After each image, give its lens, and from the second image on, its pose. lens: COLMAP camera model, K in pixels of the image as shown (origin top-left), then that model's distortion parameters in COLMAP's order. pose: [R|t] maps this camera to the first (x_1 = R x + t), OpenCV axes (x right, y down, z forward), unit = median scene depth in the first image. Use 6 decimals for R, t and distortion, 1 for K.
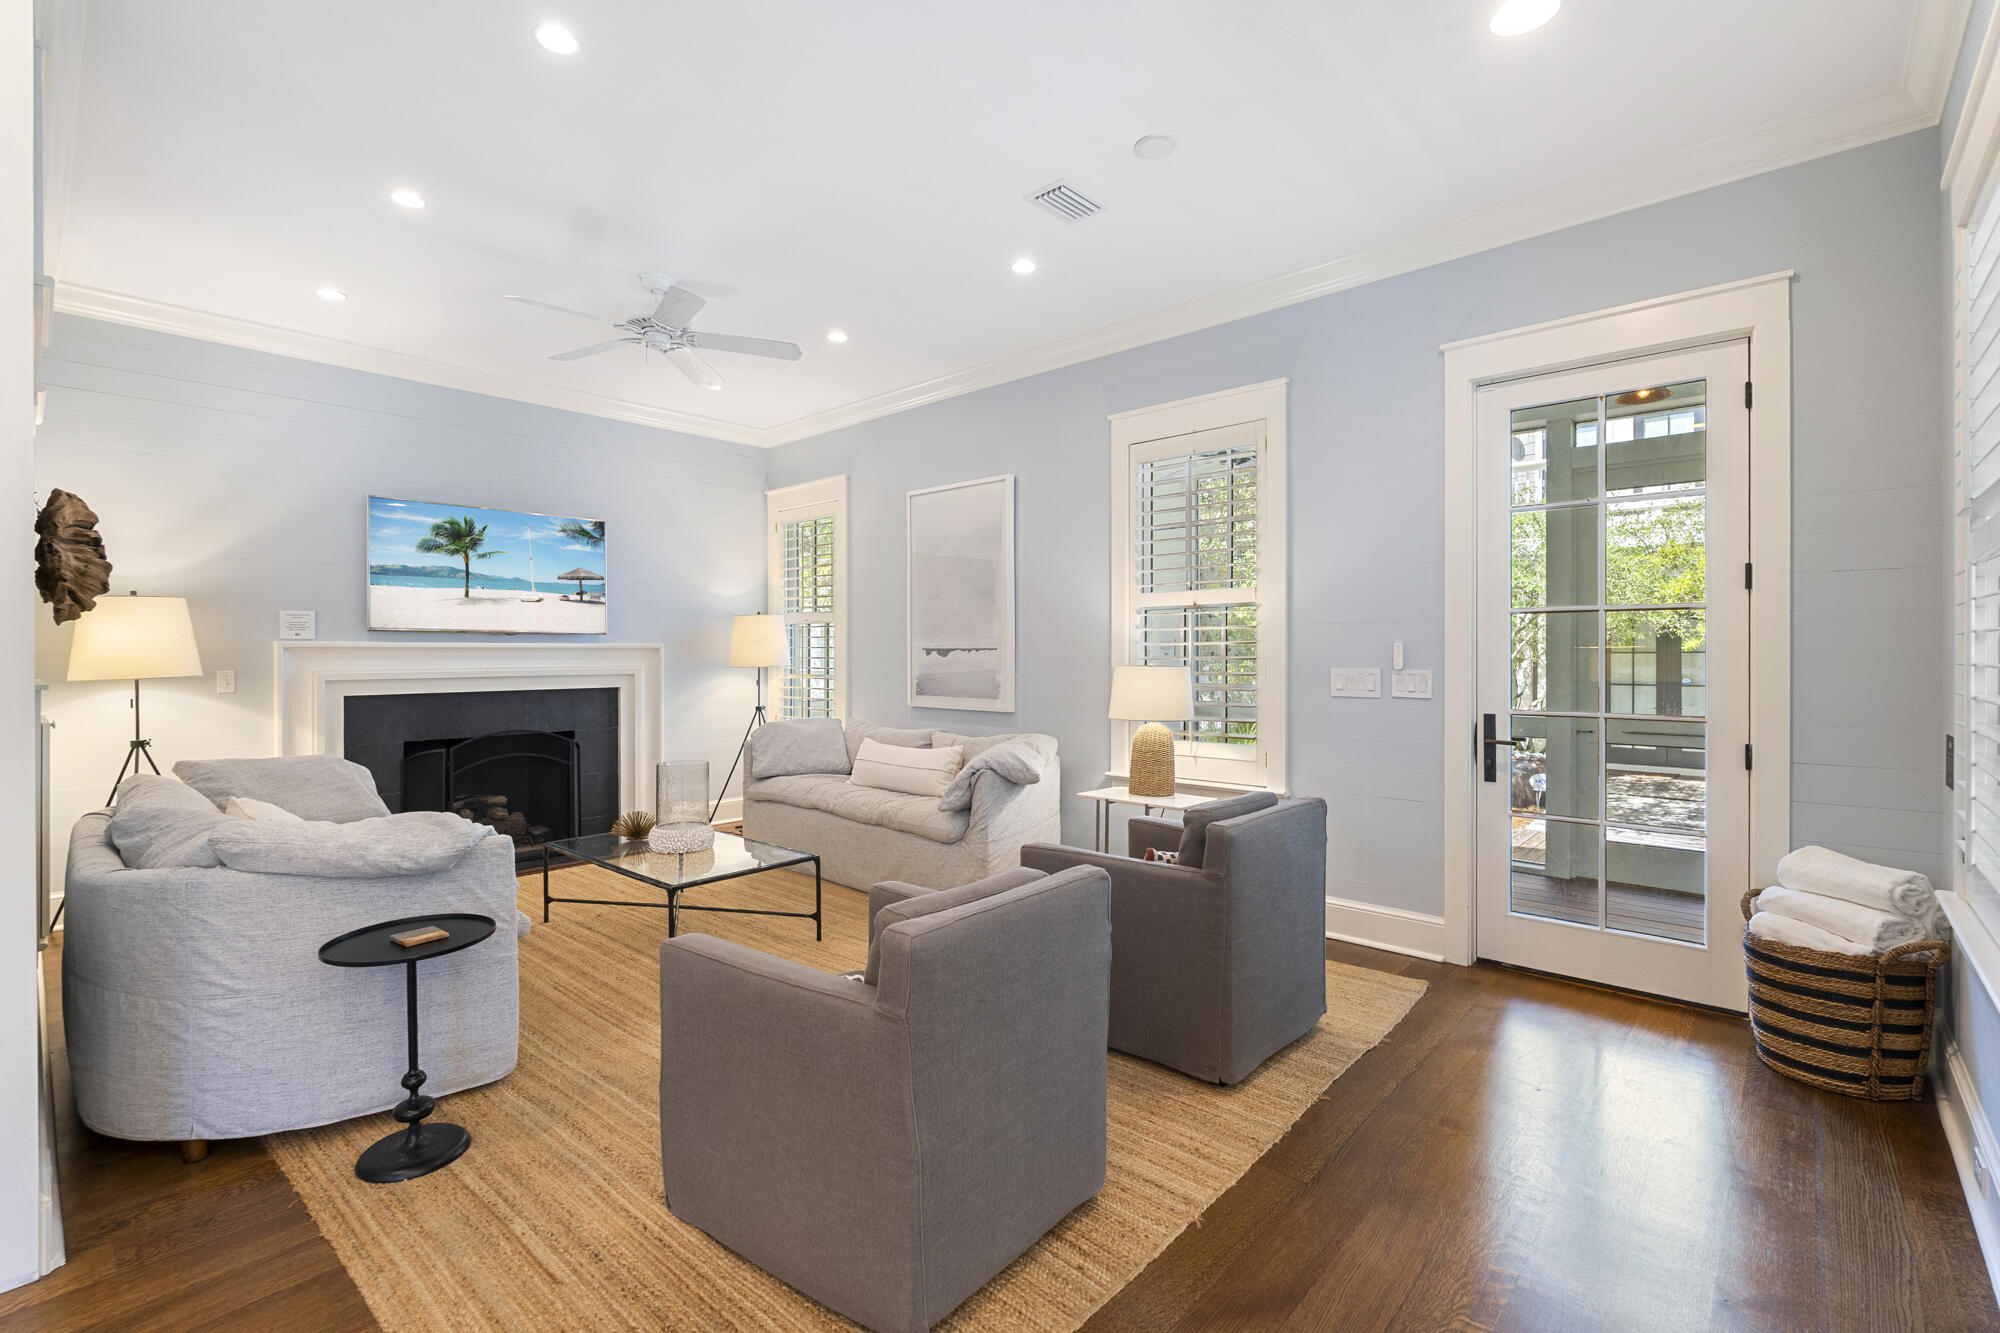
lens RADIAL K [[878.4, 0, 1000.0], [0, 878.4, 666.5], [0, 0, 1]] dist [-0.004504, 0.000091]
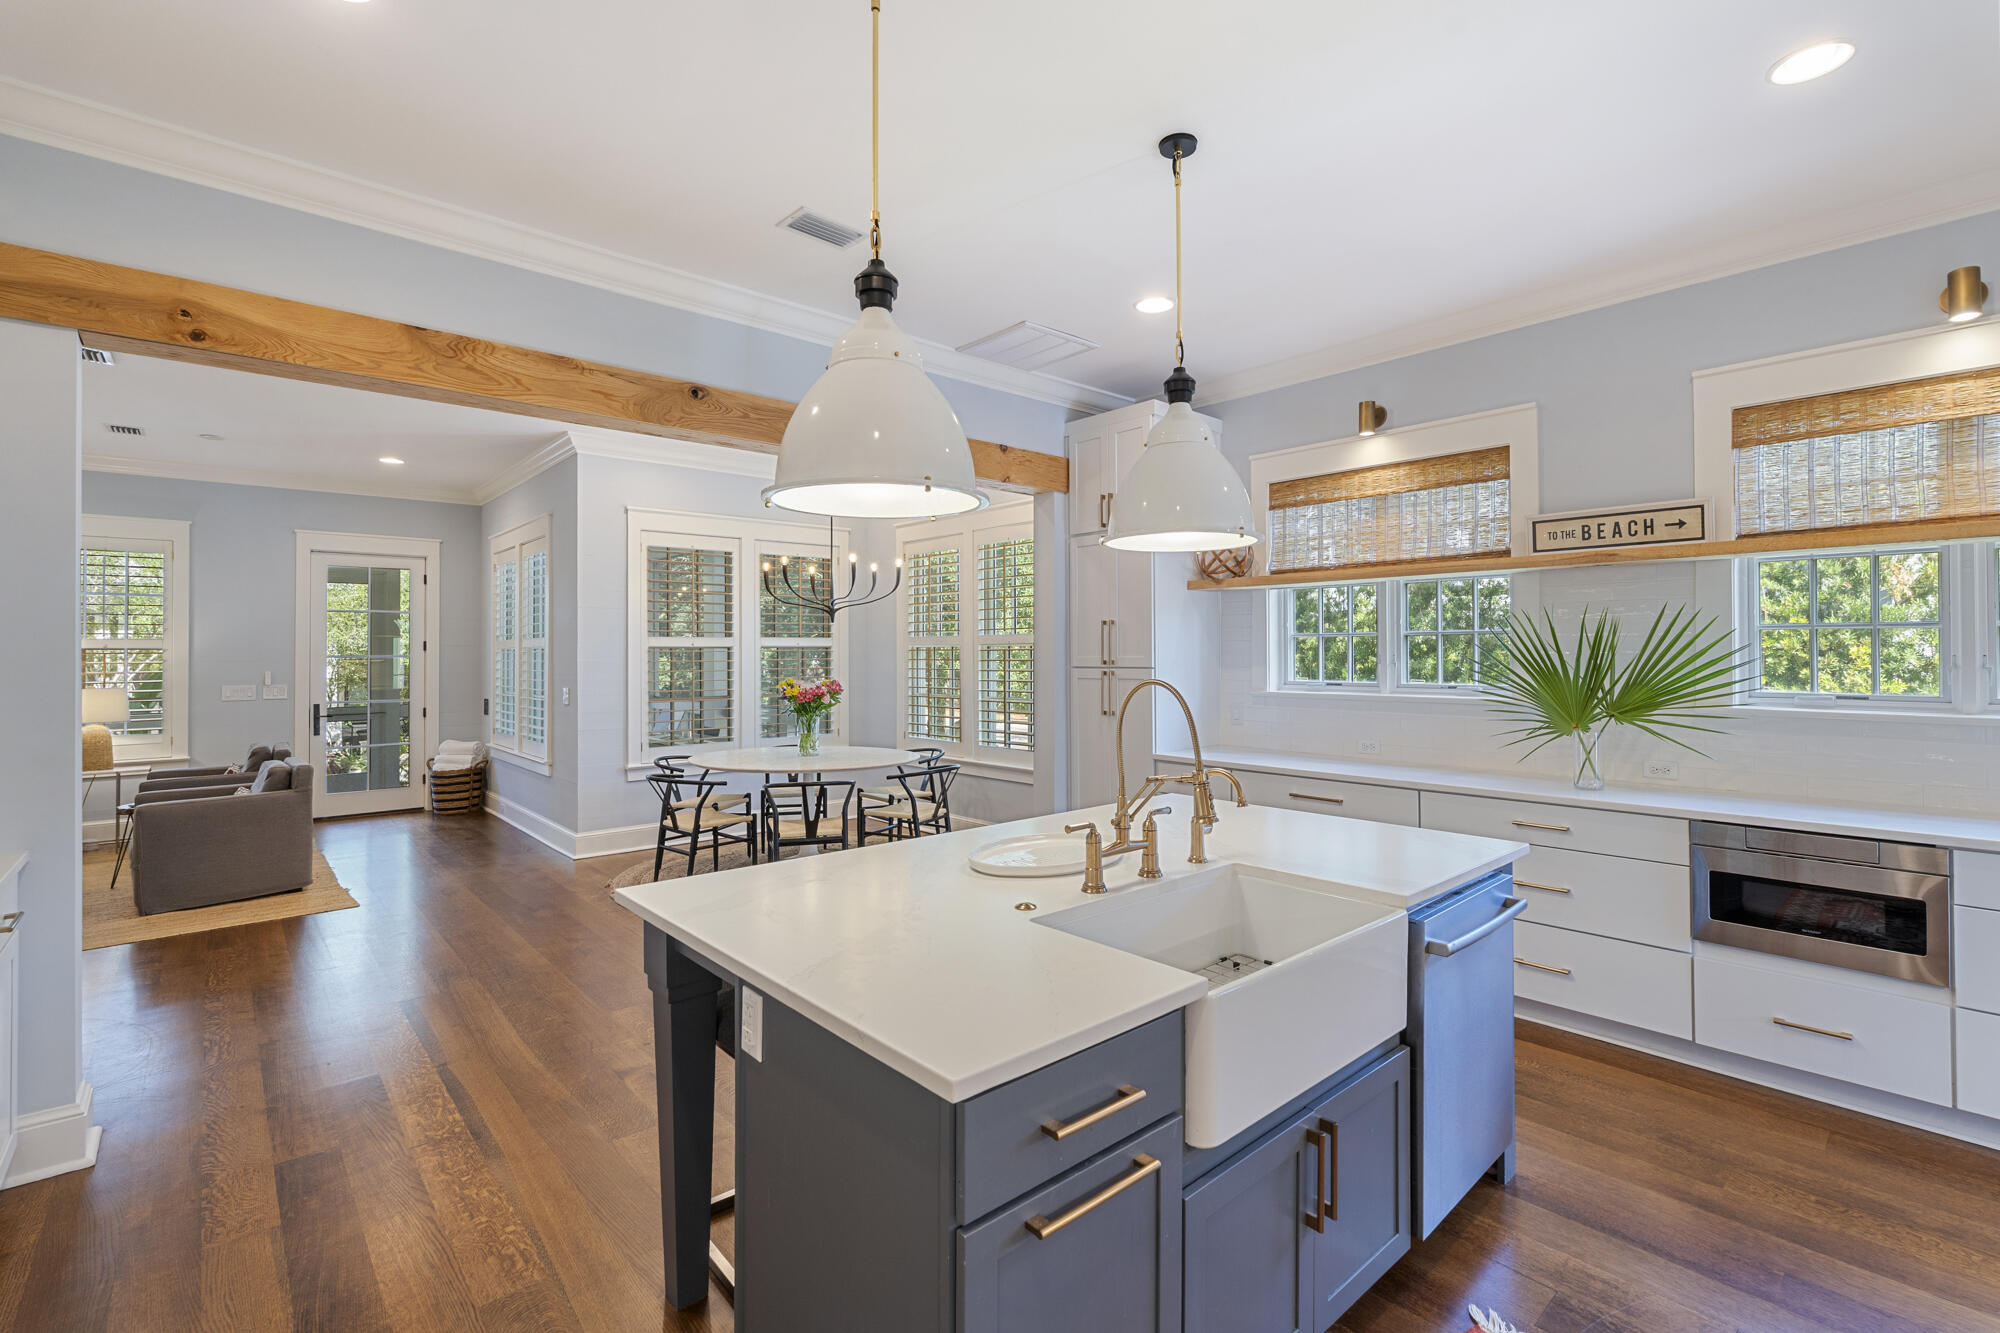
lens RADIAL K [[906.7, 0, 996.0], [0, 906.7, 632.8], [0, 0, 1]] dist [-0.000752, -0.000117]
pose [[0.114638, 0.007393, 0.993380, -1.473575], [0.008352, 0.999930, -0.008405, -0.089137], [-0.993372, 0.009261, 0.114568, -0.924124]]
